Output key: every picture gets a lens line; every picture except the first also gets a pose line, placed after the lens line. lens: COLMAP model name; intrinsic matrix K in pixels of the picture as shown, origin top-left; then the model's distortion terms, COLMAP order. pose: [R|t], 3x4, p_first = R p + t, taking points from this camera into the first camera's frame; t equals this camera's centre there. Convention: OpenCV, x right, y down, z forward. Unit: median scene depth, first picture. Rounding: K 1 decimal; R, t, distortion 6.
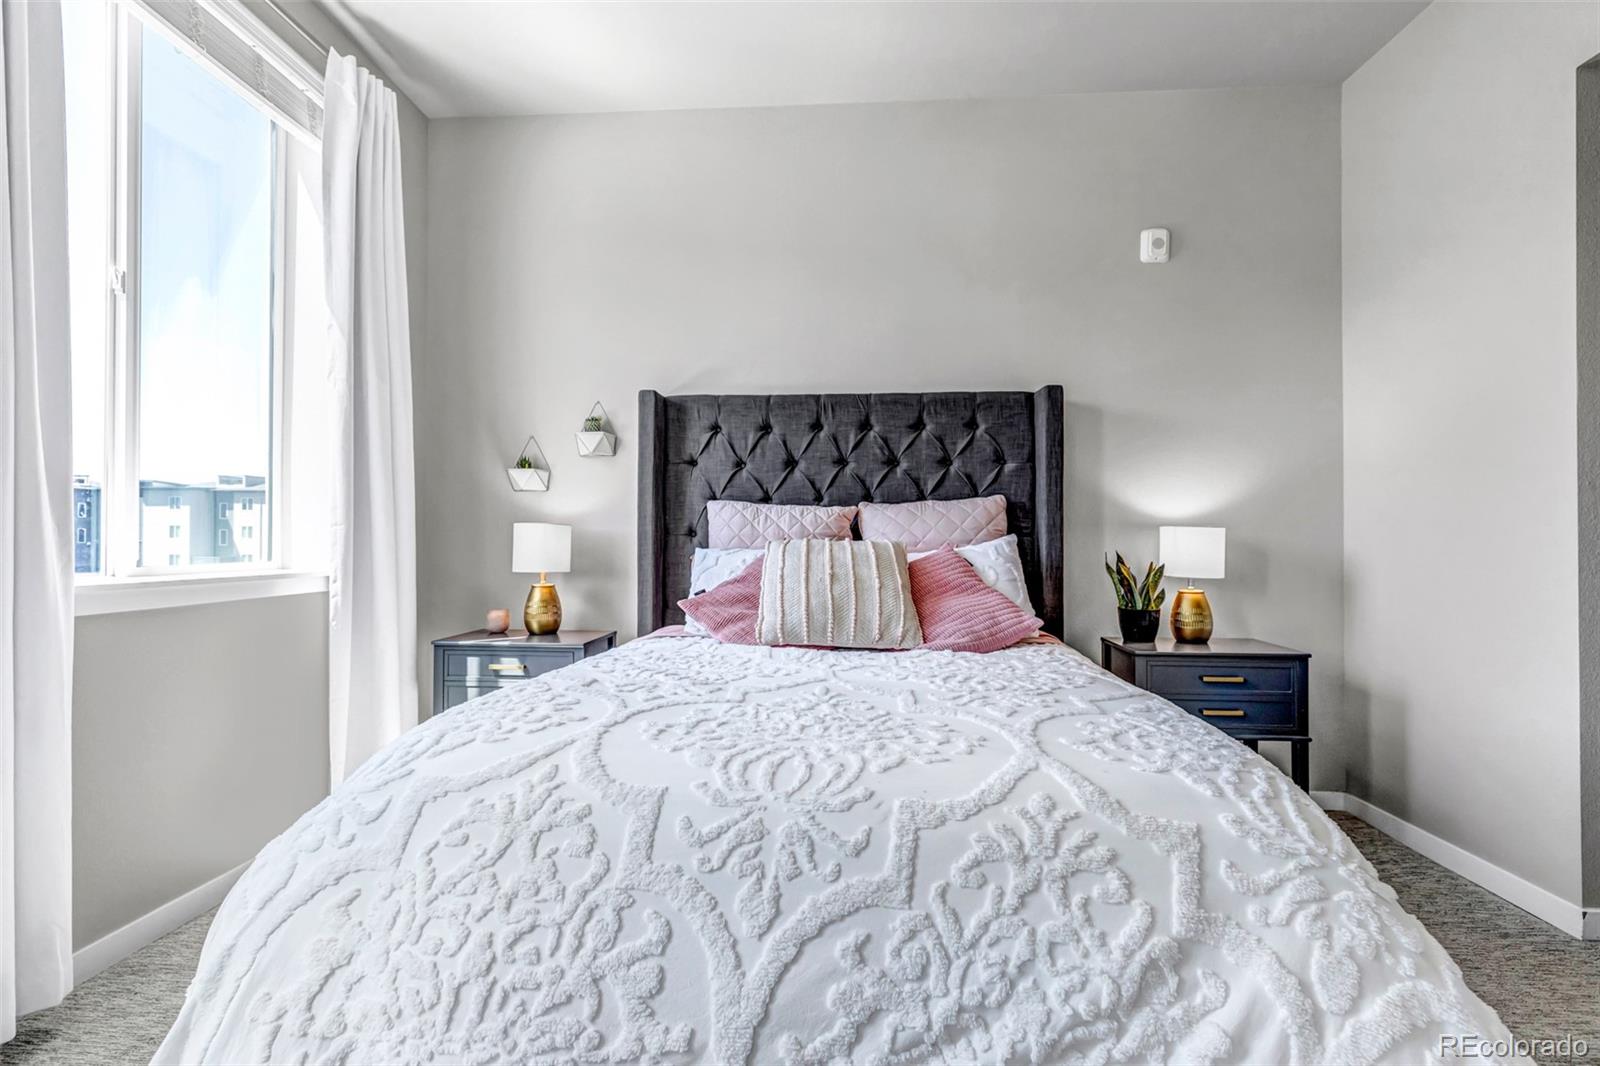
lens RADIAL K [[739.6, 0, 793.9], [0, 739.6, 531.3], [0, 0, 1]] dist [0.001119, 0.001065]
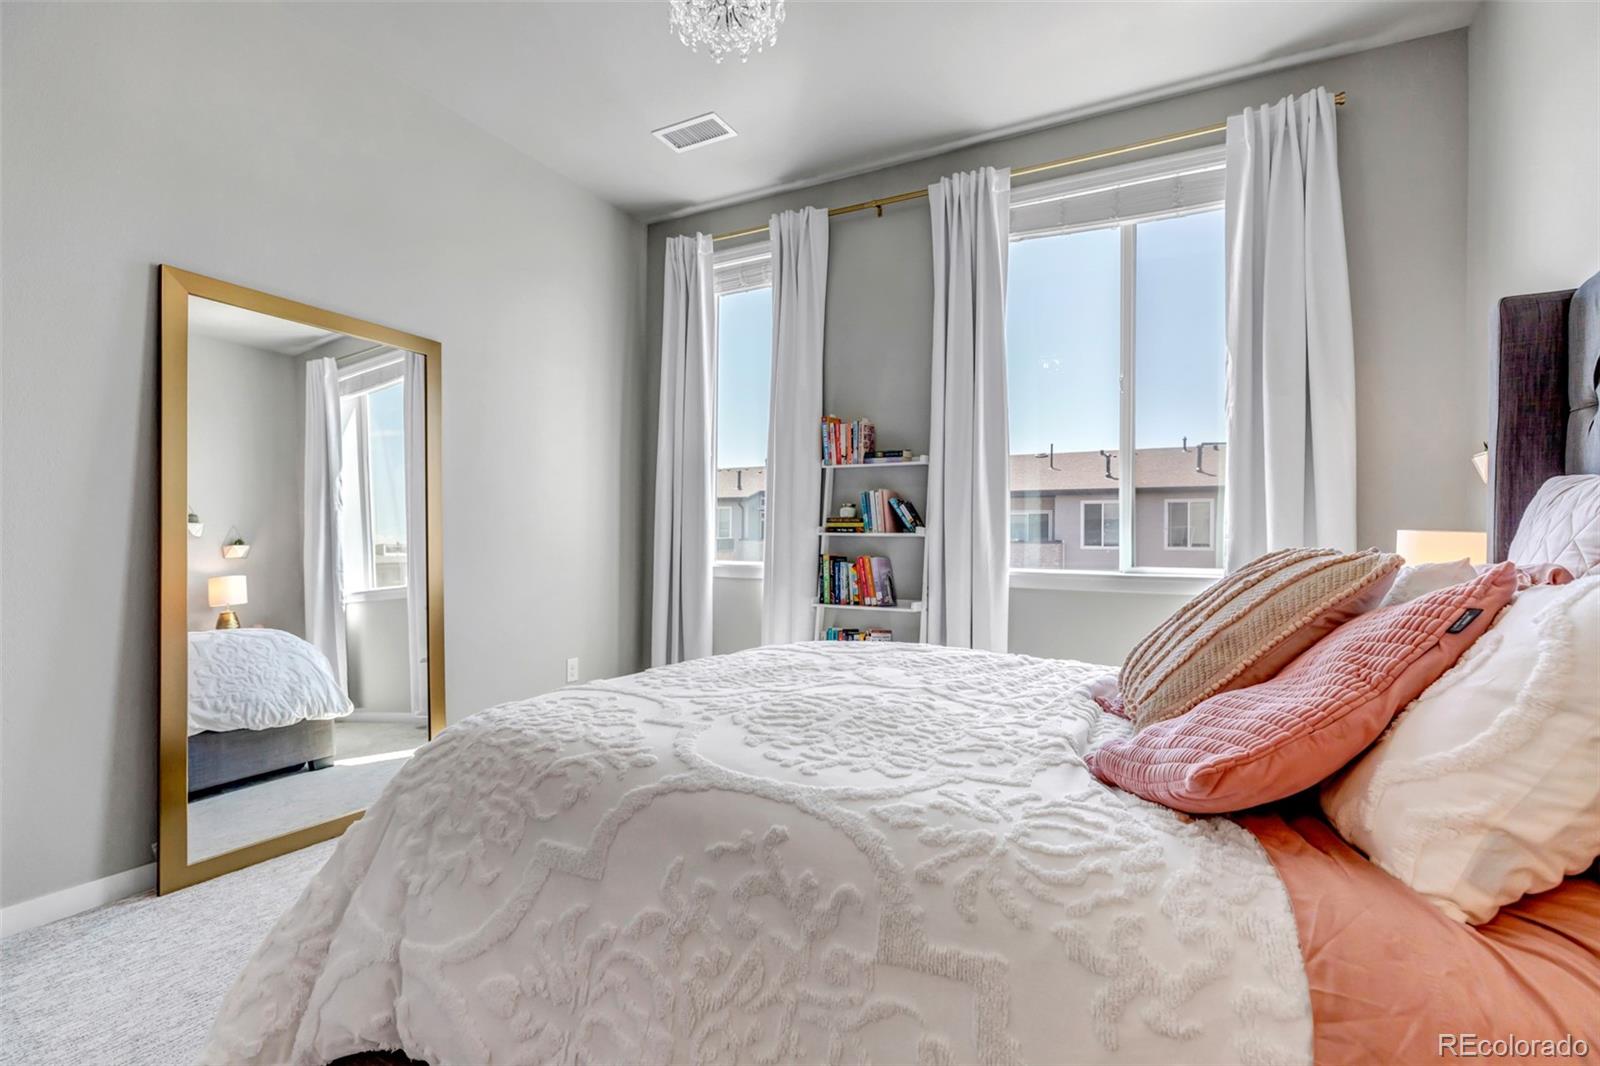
lens RADIAL K [[739.6, 0, 791.3], [0, 739.6, 532.2], [0, 0, 1]] dist [0.001119, 0.001065]
pose [[-0.424614, -0.023446, -0.905071, 0.576294], [-0.009780, 0.999725, -0.021310, 0.012813], [0.905322, -0.000197, -0.424726, 0.746070]]
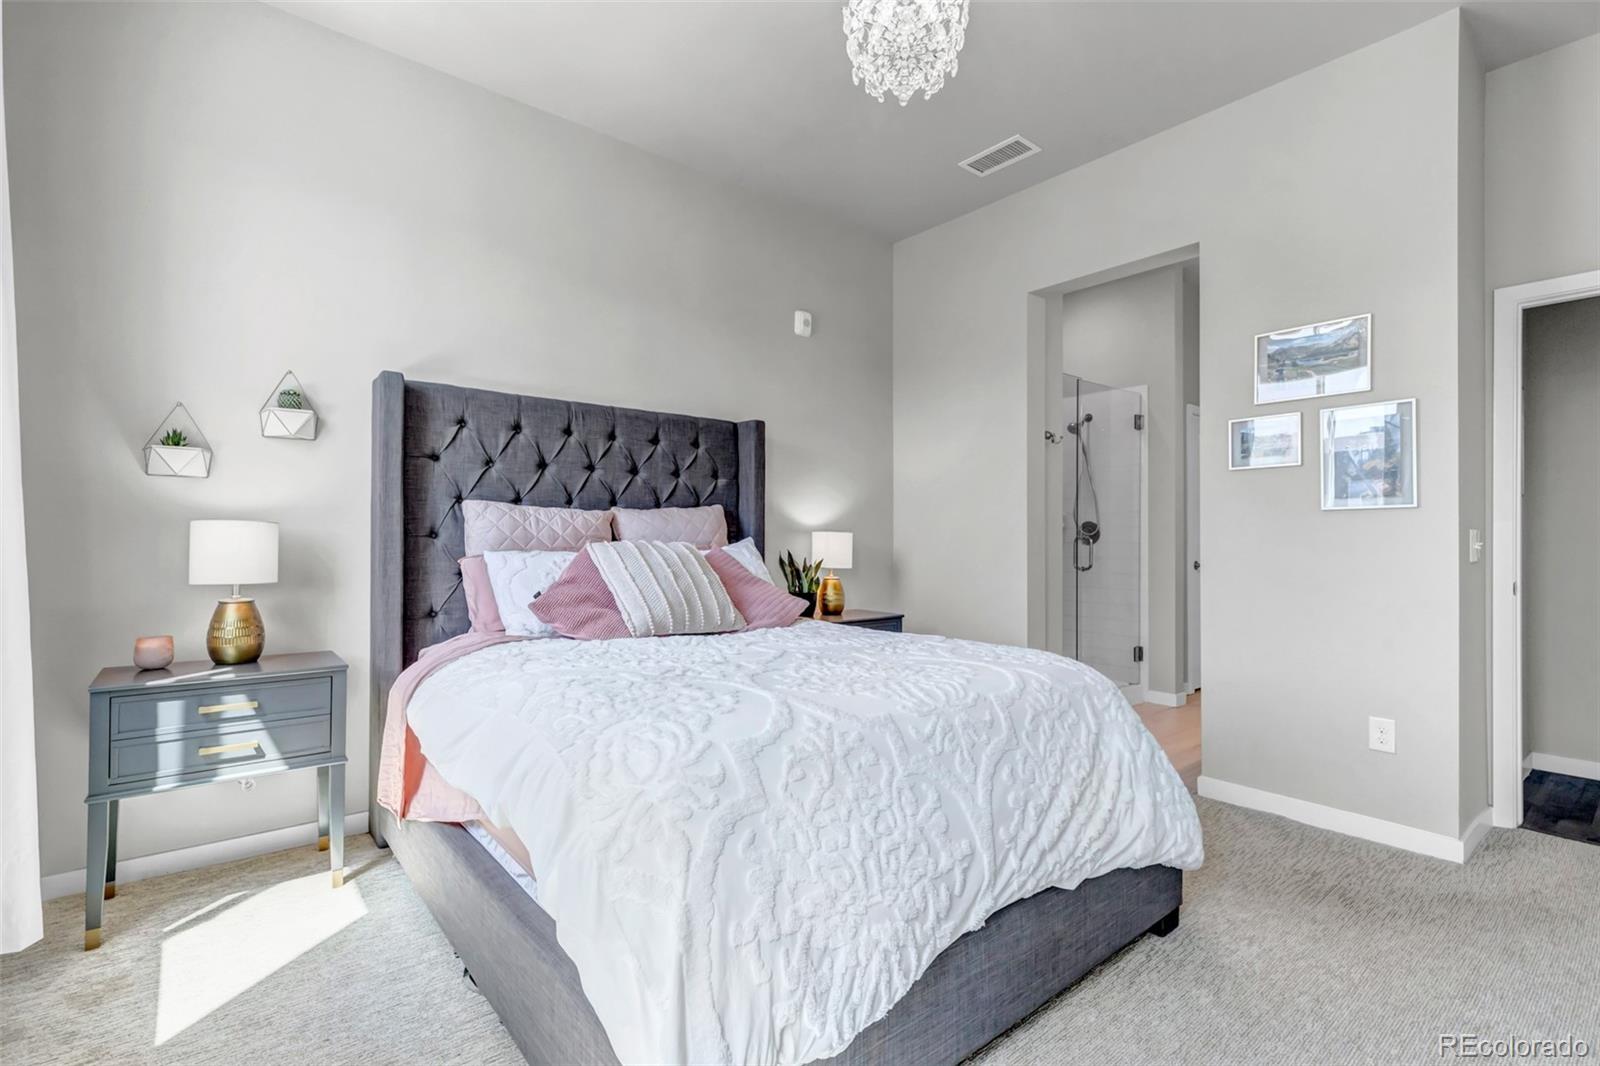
lens RADIAL K [[739.6, 0, 803.6], [0, 739.6, 540.7], [0, 0, 1]] dist [0.001119, 0.001065]
pose [[0.716380, -0.000064, 0.697711, -0.457365], [-0.007334, 0.999944, 0.007621, -0.000422], [-0.697672, -0.010576, 0.716339, 0.028838]]
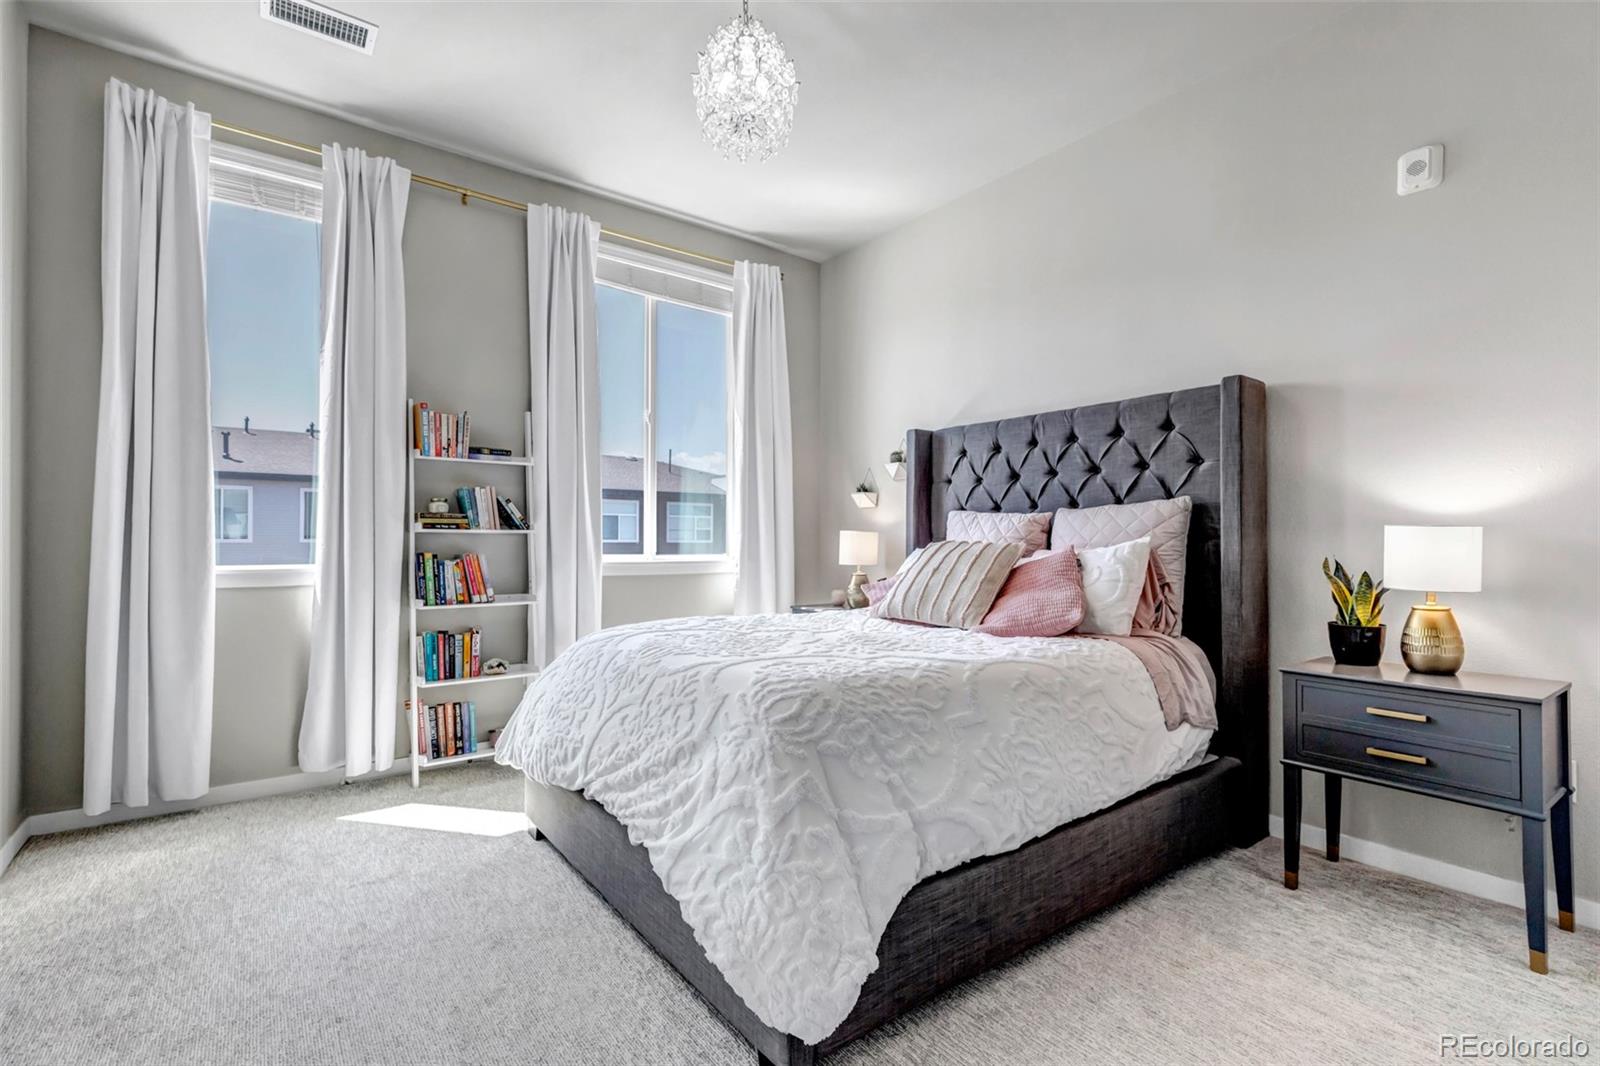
lens RADIAL K [[739.6, 0, 784.6], [0, 739.6, 531.9], [0, 0, 1]] dist [0.001119, 0.001065]
pose [[0.642880, -0.011502, -0.765880, 0.661249], [0.004112, 0.999925, -0.011565, 0.006753], [0.765956, 0.004285, 0.642879, -0.023791]]
